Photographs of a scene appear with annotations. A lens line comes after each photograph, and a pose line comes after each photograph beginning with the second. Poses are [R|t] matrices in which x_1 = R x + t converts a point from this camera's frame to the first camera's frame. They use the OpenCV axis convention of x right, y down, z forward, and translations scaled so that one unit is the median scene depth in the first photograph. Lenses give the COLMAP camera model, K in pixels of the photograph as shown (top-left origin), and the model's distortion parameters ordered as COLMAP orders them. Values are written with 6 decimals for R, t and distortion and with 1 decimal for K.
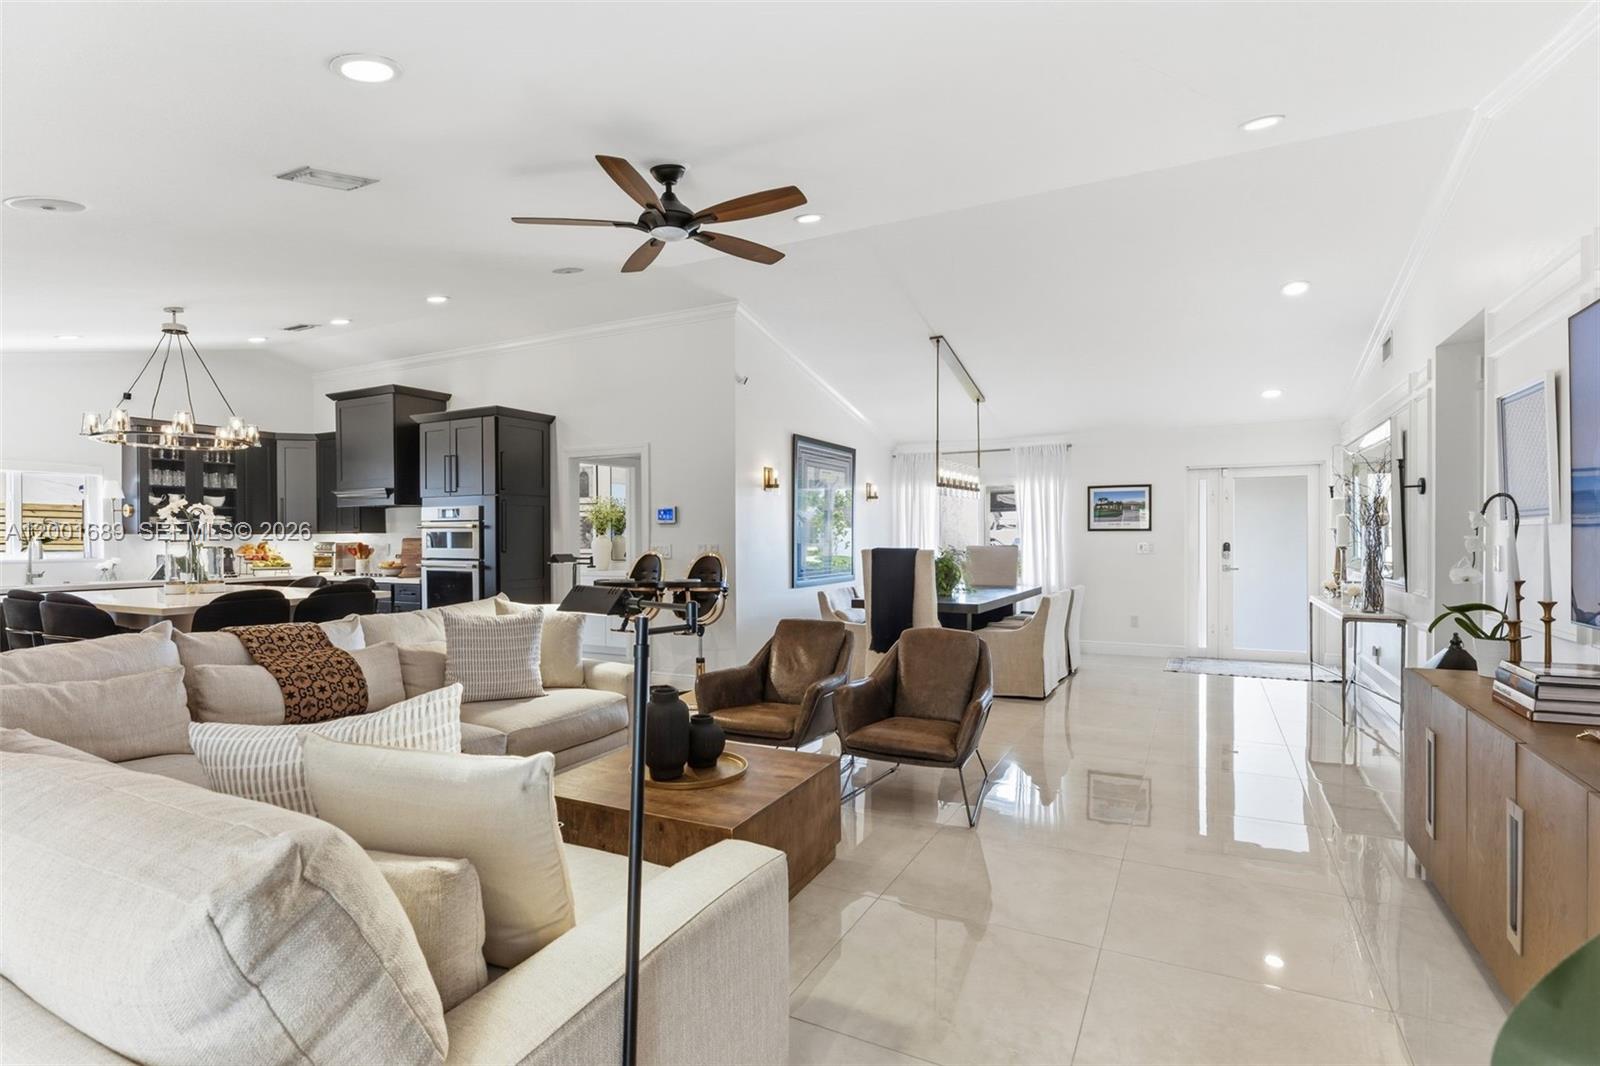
lens RADIAL K [[777.4, 0, 800.3], [0, 777.4, 542.1], [0, 0, 1]] dist [-0.000491, -0.000616]
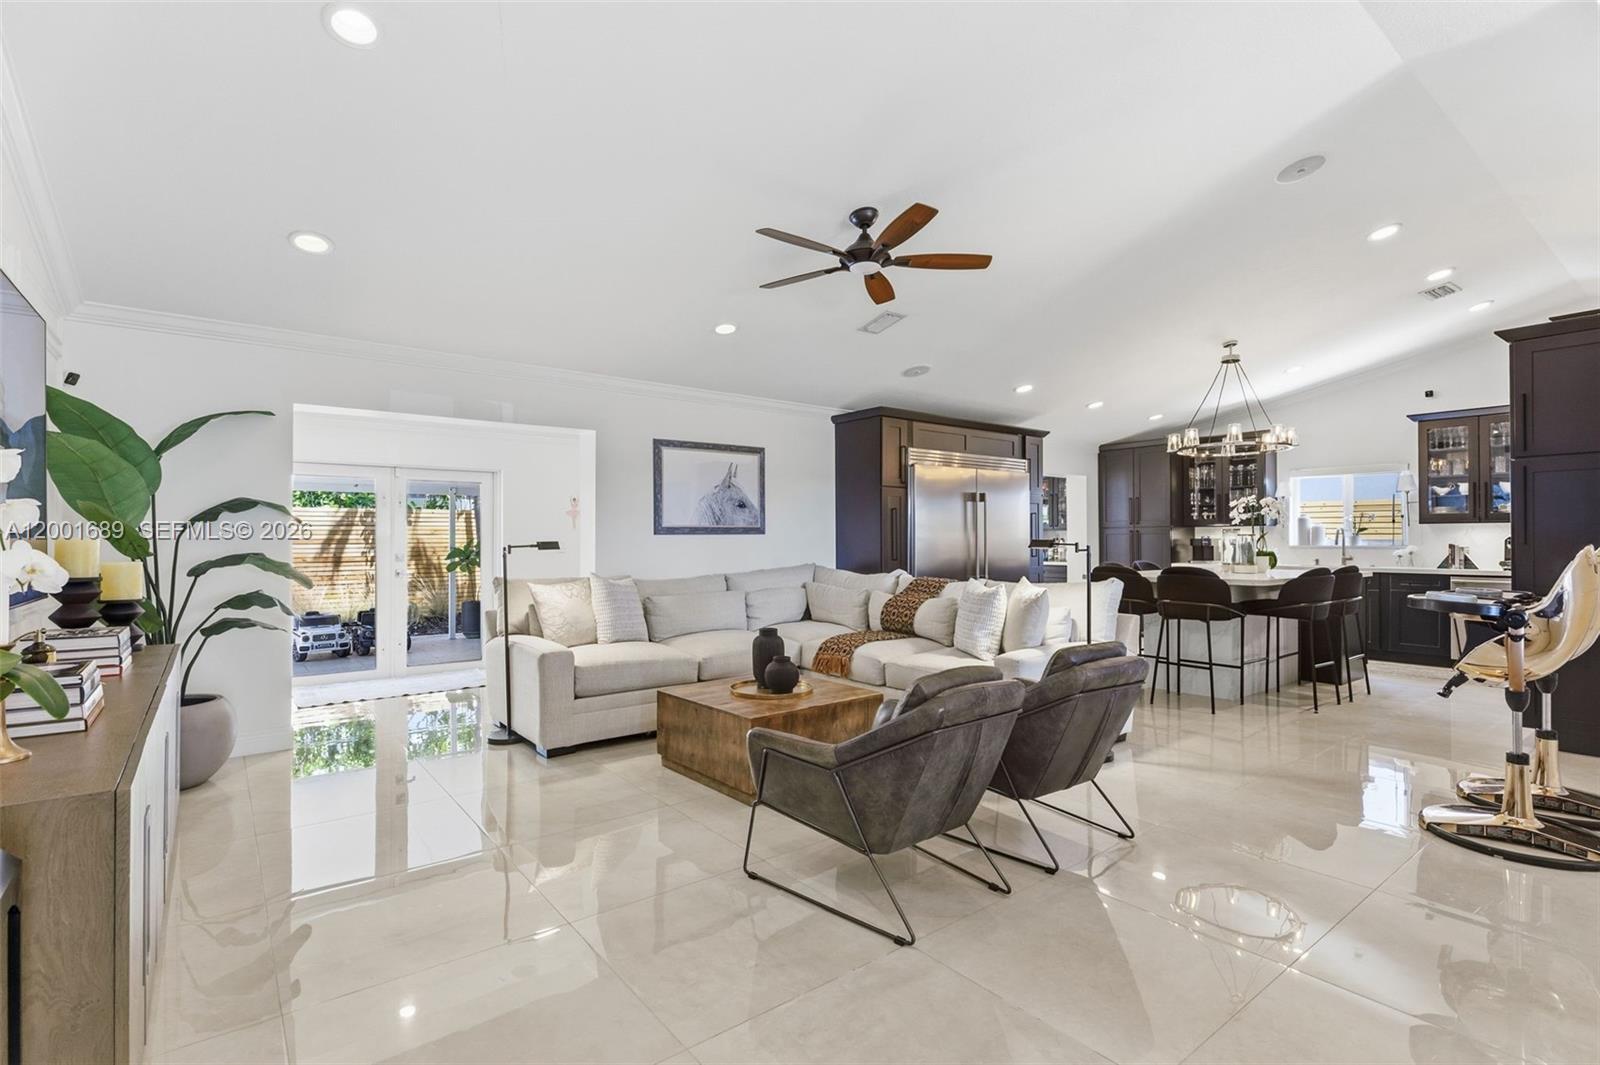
lens RADIAL K [[759.4, 0, 802.1], [0, 759.4, 534.4], [0, 0, 1]] dist [0.002927, 0.000217]
pose [[-0.414364, 0.001381, -0.910110, 0.430236], [-0.003362, 0.999990, 0.003048, 0.003630], [0.910105, 0.004322, -0.414355, 0.645847]]
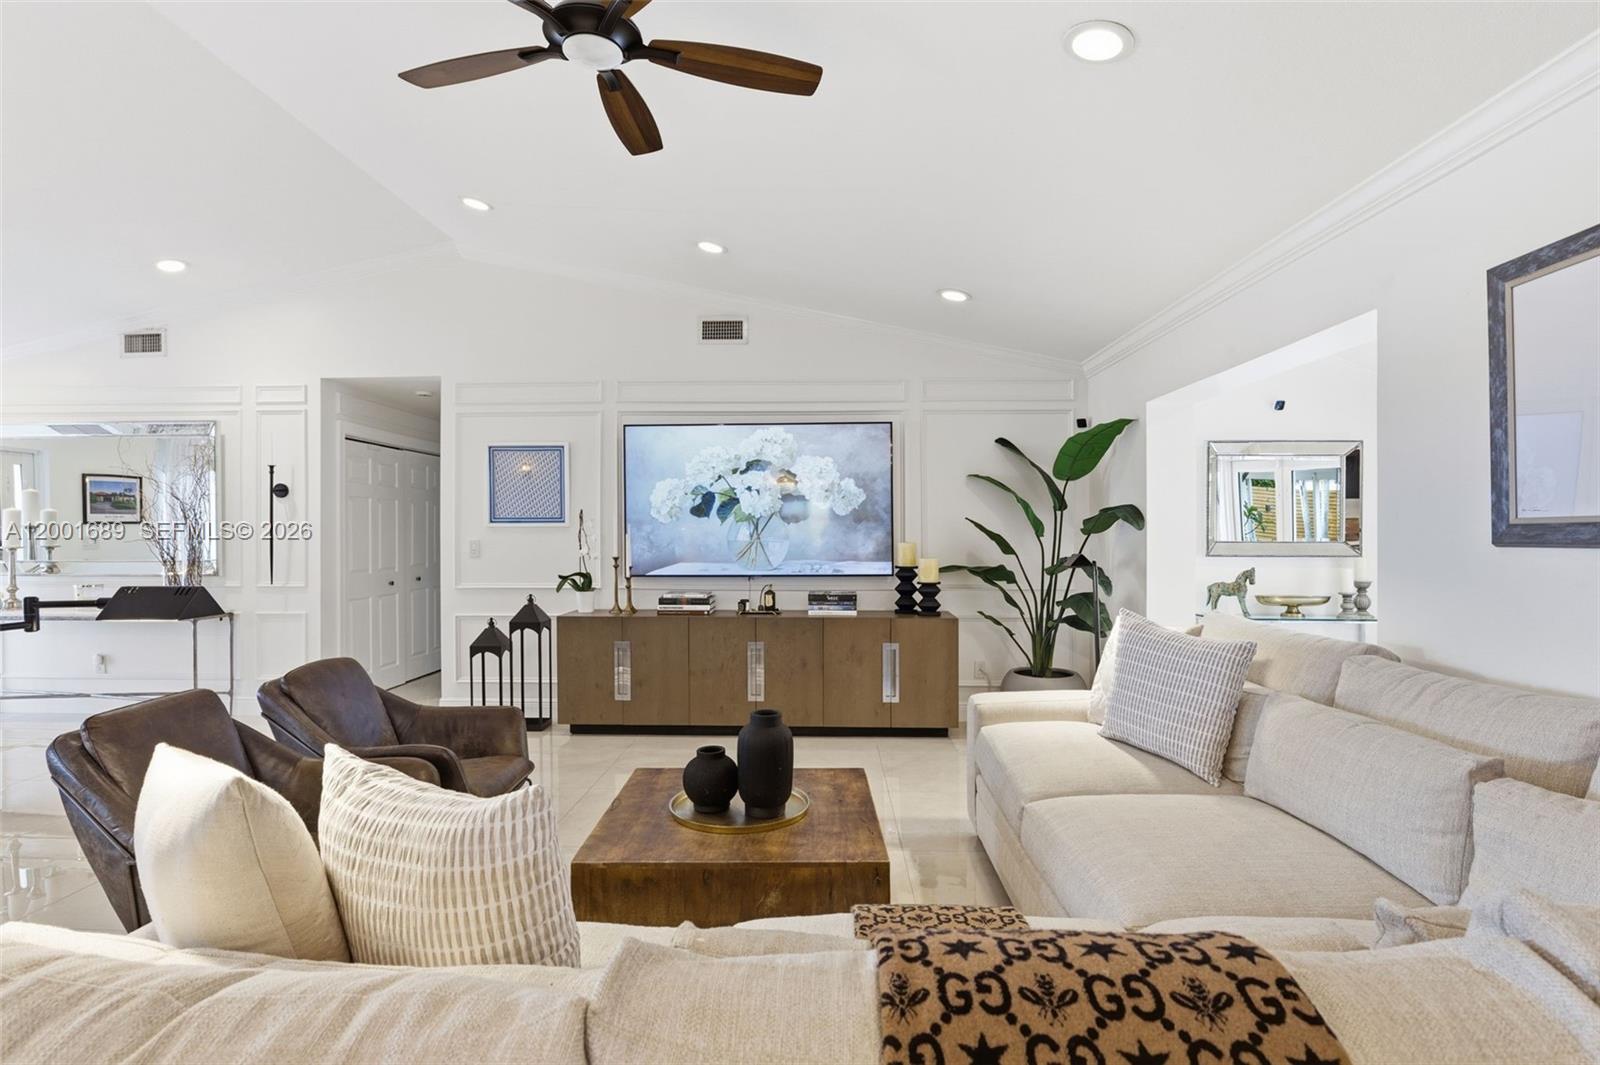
lens RADIAL K [[795.3, 0, 800.0], [0, 795.3, 532.5], [0, 0, 1]] dist [-0.012233, -0.000292]
pose [[-0.432646, 0.006213, 0.901543, -0.377505], [0.010727, 0.999941, -0.001744, -0.000462], [-0.901500, 0.008916, -0.432687, 0.525238]]
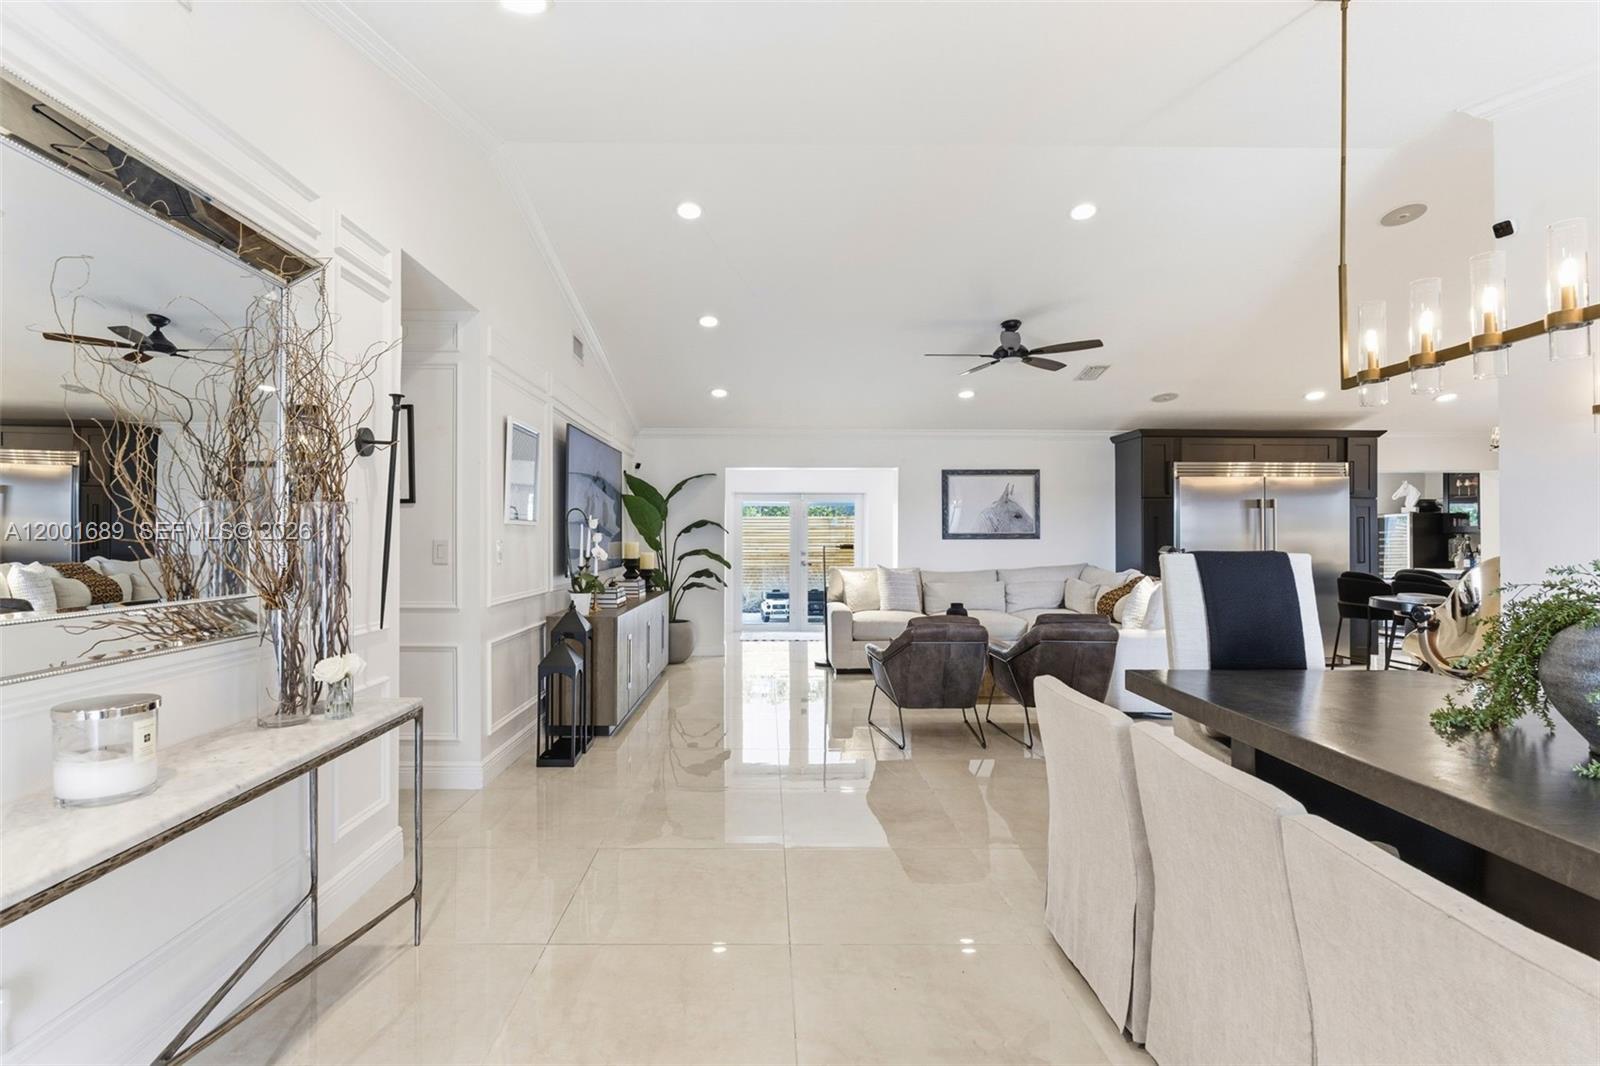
lens RADIAL K [[782.0, 0, 764.4], [0, 782.0, 531.1], [0, 0, 1]] dist [-0.003590, -0.000372]
pose [[-0.889203, -0.000486, -0.457513, 0.518289], [-0.000460, 1.000000, -0.000168, -0.004719], [0.457513, 0.000061, -0.889203, 1.064887]]
